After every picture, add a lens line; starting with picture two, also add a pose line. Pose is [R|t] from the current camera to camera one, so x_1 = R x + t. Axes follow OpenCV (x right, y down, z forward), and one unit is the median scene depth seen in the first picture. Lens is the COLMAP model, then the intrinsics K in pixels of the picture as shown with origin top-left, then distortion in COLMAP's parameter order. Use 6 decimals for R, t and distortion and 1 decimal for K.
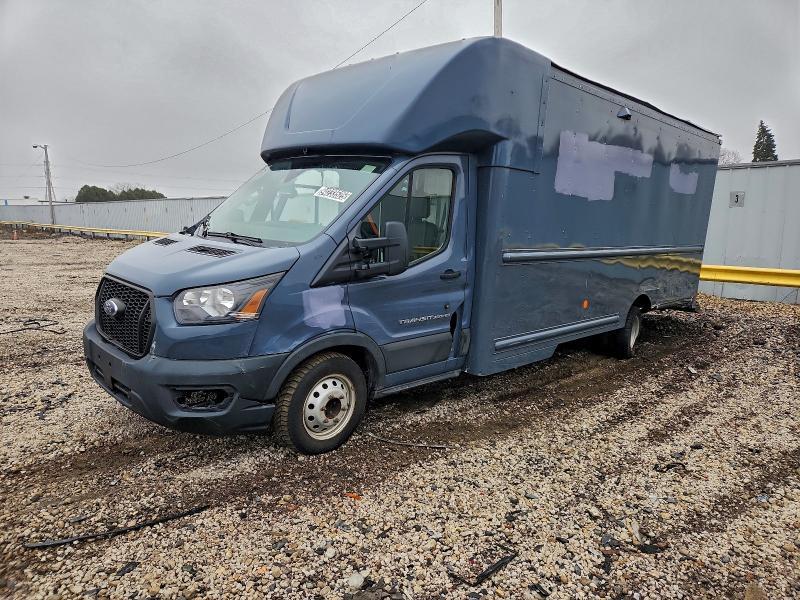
lens RADIAL K [[543.3, 0, 401.6], [0, 543.3, 299.9], [0, 0, 1]] dist [0.001231, -0.004304]
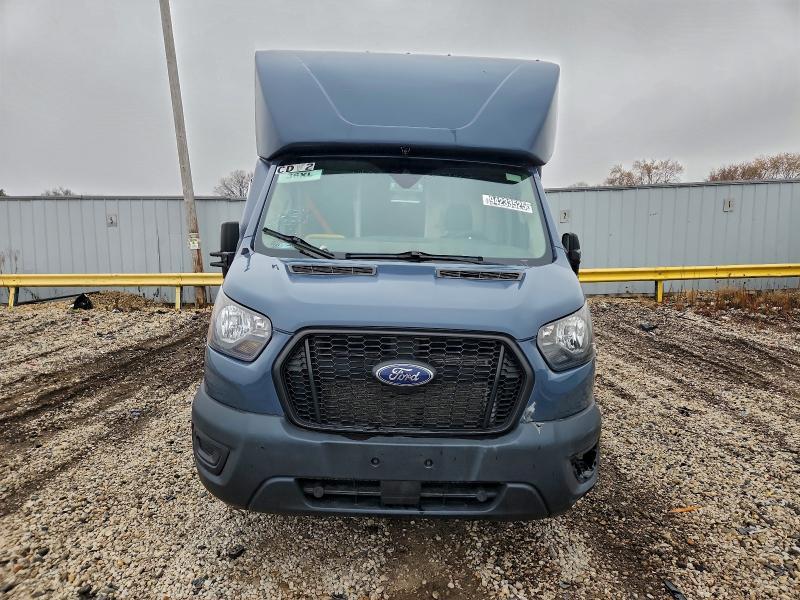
lens RADIAL K [[543.3, 0, 401.1], [0, 543.3, 300.9], [0, 0, 1]] dist [0.001231, -0.004304]
pose [[0.690360, -0.094126, 0.717317, -0.913432], [0.131589, 0.991298, 0.003434, -0.066171], [-0.711398, 0.092020, 0.696739, 0.539959]]
